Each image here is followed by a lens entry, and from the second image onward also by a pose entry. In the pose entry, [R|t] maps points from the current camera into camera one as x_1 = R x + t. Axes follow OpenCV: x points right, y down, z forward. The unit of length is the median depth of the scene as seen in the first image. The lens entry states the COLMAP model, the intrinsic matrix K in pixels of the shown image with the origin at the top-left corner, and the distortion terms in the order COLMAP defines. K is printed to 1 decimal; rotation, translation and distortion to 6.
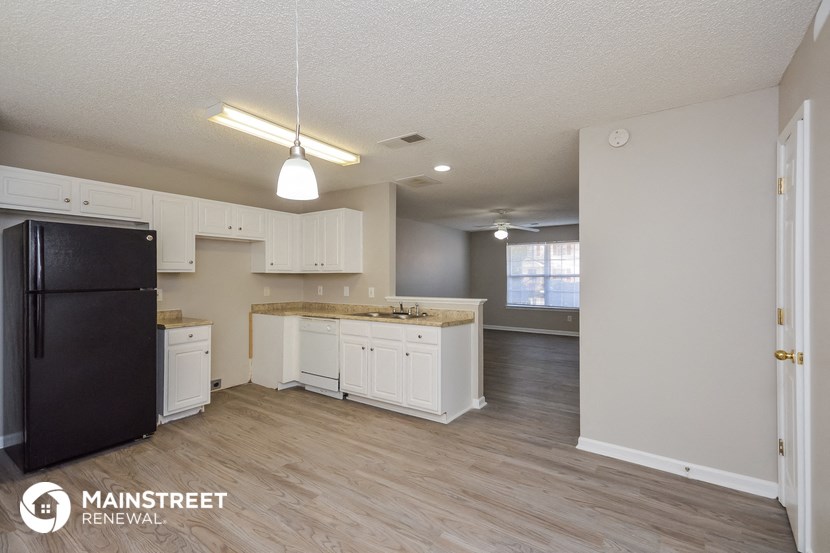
lens RADIAL K [[359.4, 0, 436.1], [0, 359.4, 275.7], [0, 0, 1]] dist [0.026181, -0.000173]
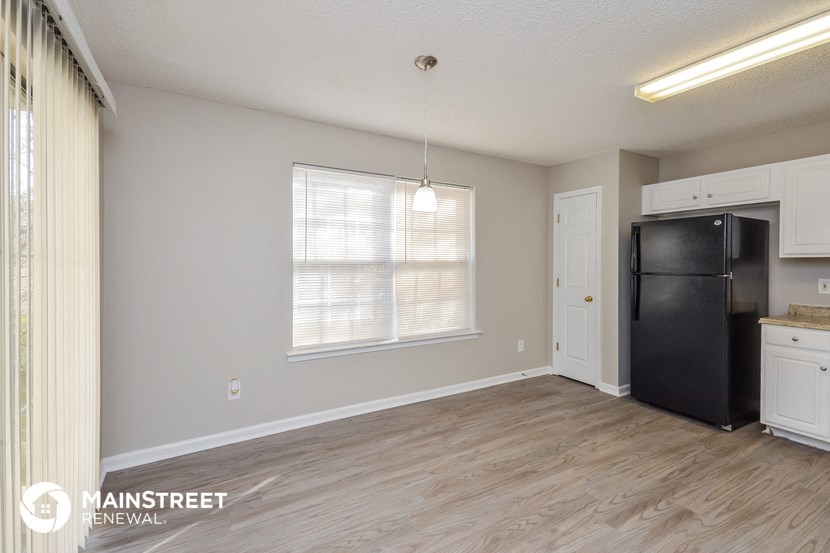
lens RADIAL K [[371.9, 0, 412.1], [0, 371.9, 266.7], [0, 0, 1]] dist [0.025552, 0.000144]
pose [[-0.445350, 0.007792, -0.895323, 0.376784], [0.000519, 0.999964, 0.008444, 0.003630], [0.895356, 0.003296, -0.445338, 0.570468]]
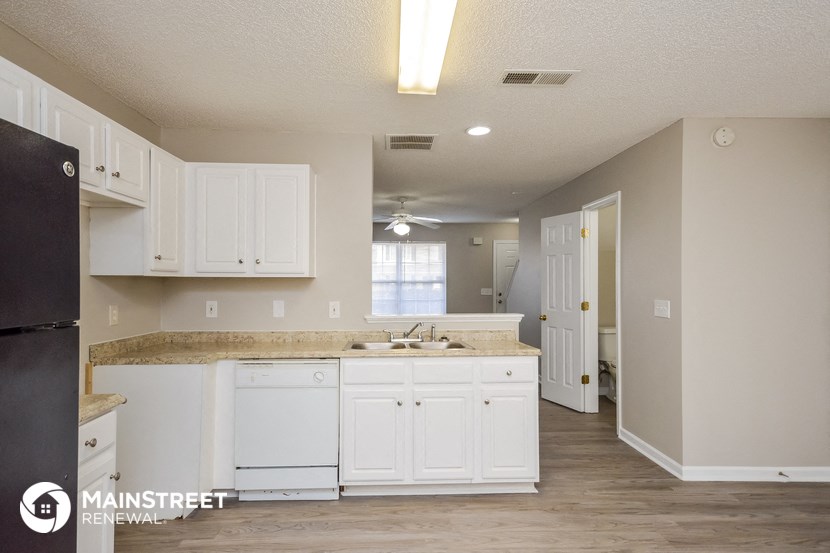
lens RADIAL K [[430.4, 0, 404.3], [0, 430.4, 279.6], [0, 0, 1]] dist [0.030488, -0.000084]
pose [[0.821266, 0.005443, 0.570519, -0.601686], [-0.003971, 0.999985, -0.003823, -0.002597], [-0.570531, 0.000874, 0.821275, 0.399801]]
